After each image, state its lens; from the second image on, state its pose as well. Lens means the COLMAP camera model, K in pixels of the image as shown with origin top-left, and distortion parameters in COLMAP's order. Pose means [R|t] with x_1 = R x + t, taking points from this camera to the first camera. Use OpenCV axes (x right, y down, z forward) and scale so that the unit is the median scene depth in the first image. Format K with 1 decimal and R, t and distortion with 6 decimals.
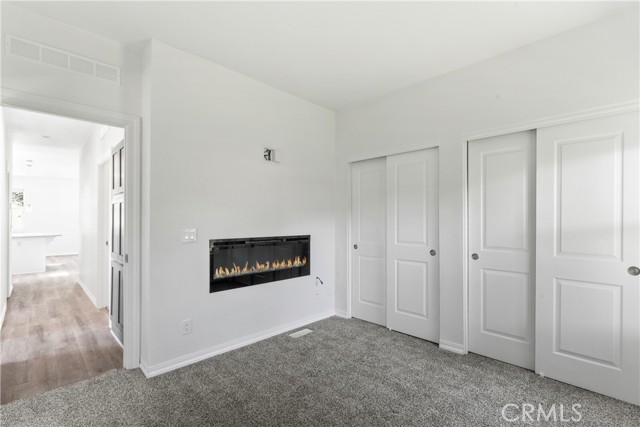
lens RADIAL K [[292.2, 0, 320.3], [0, 292.2, 218.8], [0, 0, 1]] dist [-0.002165, 0.001725]
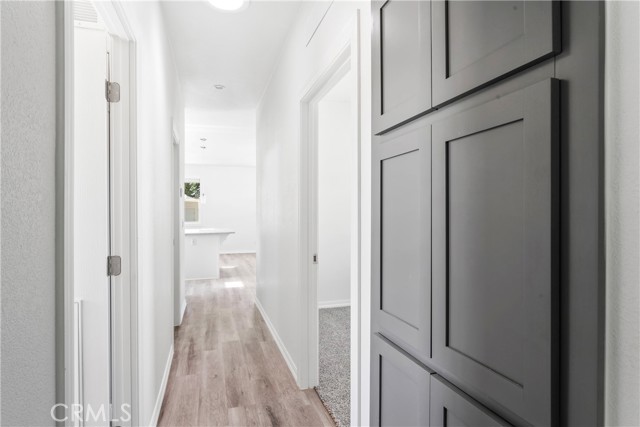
lens RADIAL K [[360.4, 0, 319.6], [0, 360.4, 212.1], [0, 0, 1]] dist [-0.000121, -0.000293]
pose [[0.886807, -0.003901, -0.462123, -0.458385], [0.006326, 0.999973, 0.003697, 0.002306], [0.462096, -0.006202, 0.886808, 0.481354]]
